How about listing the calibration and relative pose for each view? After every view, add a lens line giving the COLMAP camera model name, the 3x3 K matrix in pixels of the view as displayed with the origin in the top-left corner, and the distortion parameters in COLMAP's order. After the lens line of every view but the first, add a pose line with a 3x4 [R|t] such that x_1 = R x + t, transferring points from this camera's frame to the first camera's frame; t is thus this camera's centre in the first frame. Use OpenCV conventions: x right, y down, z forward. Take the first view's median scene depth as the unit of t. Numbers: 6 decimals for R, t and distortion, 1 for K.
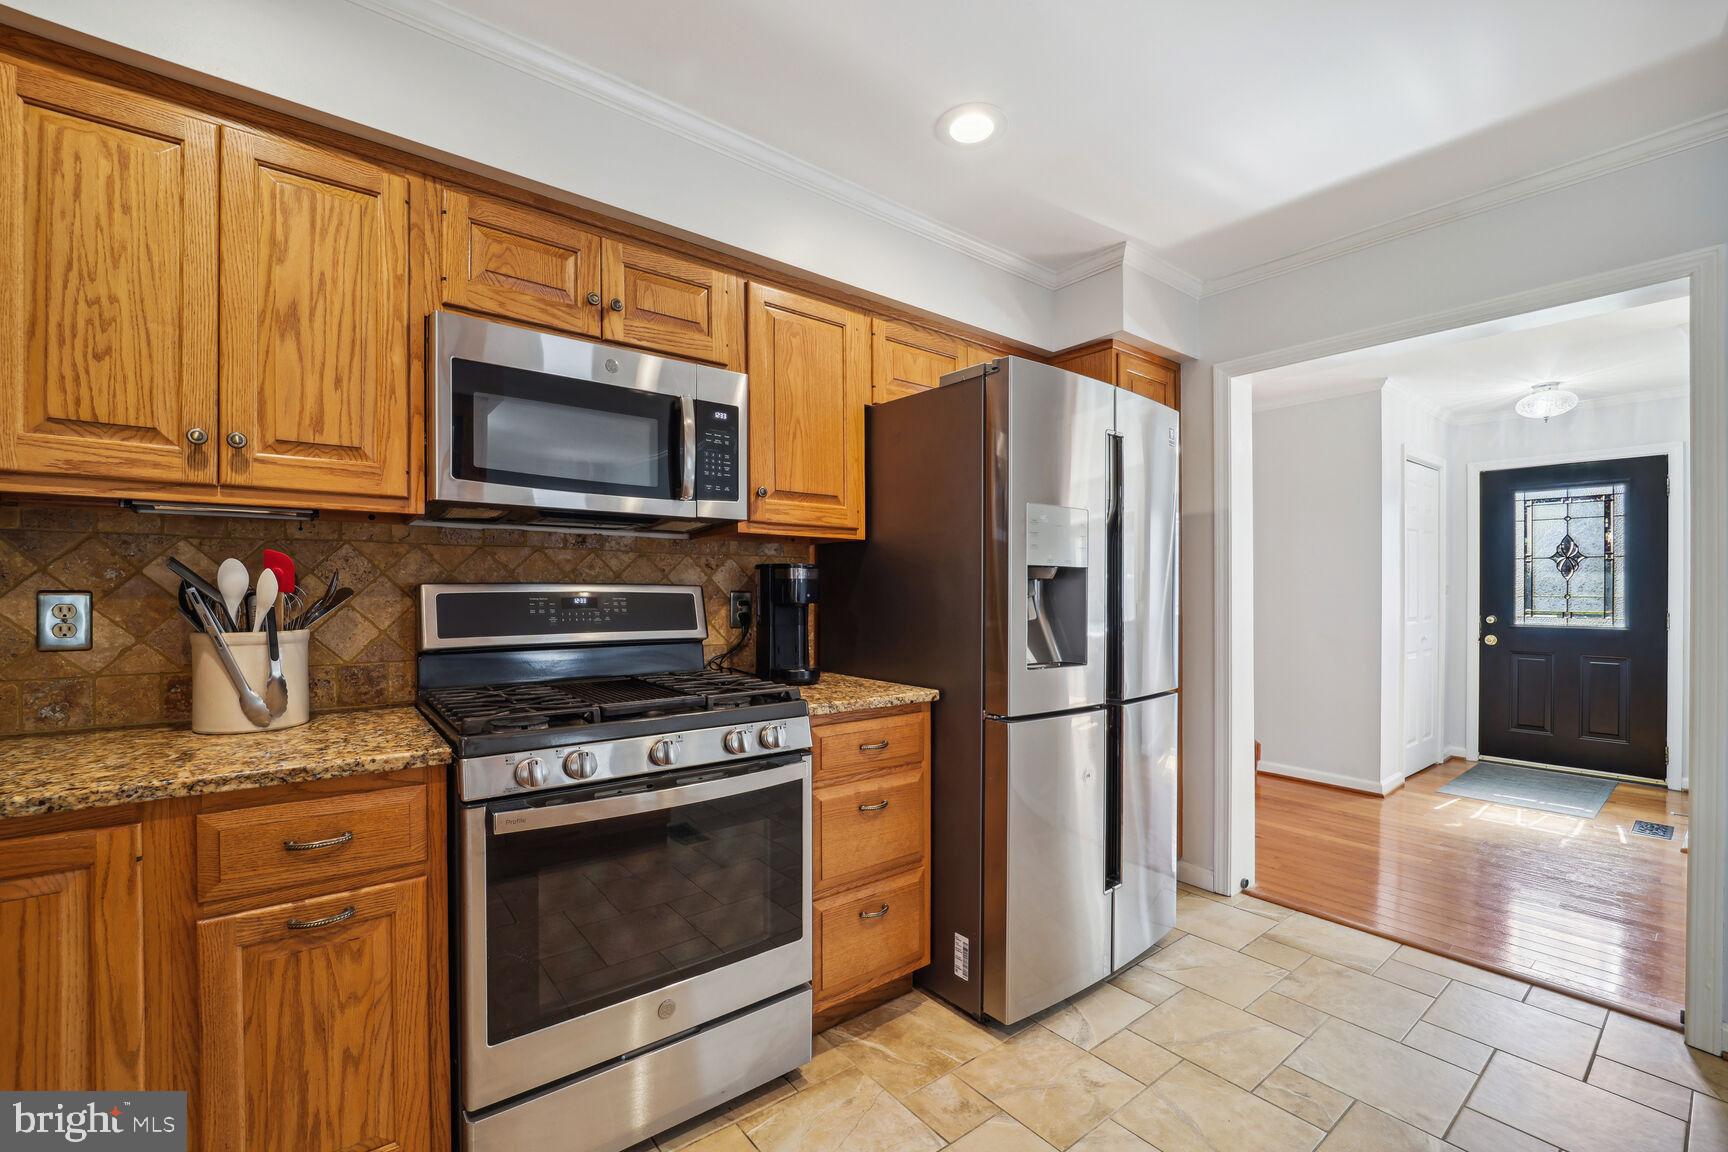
lens RADIAL K [[717.1, 0, 856.2], [0, 717.1, 591.5], [0, 0, 1]] dist [-0.022126, 0.001702]
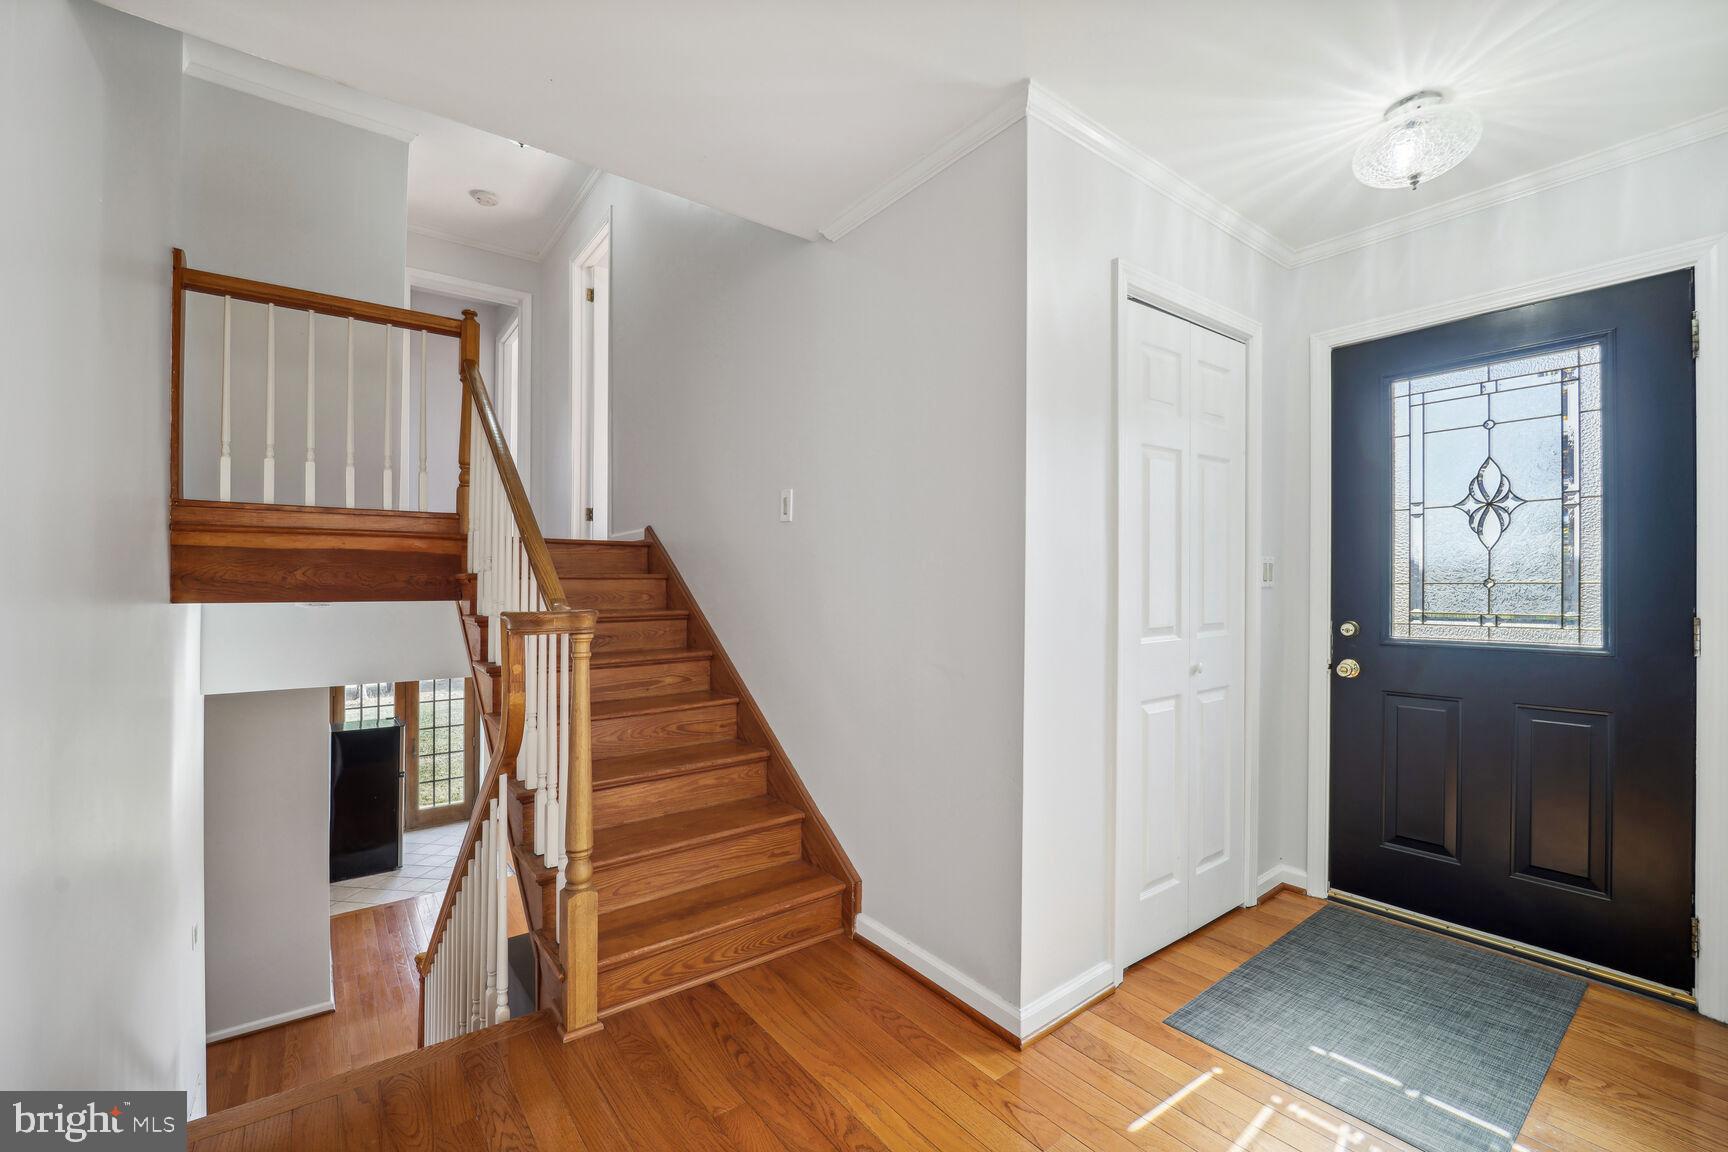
lens RADIAL K [[717.1, 0, 863.8], [0, 717.1, 586.3], [0, 0, 1]] dist [-0.022126, 0.001702]
pose [[0.999963, -0.001298, -0.008550, 0.562207], [0.001254, 0.999986, -0.005151, 0.011266], [0.008557, 0.005140, 0.999950, 0.487618]]
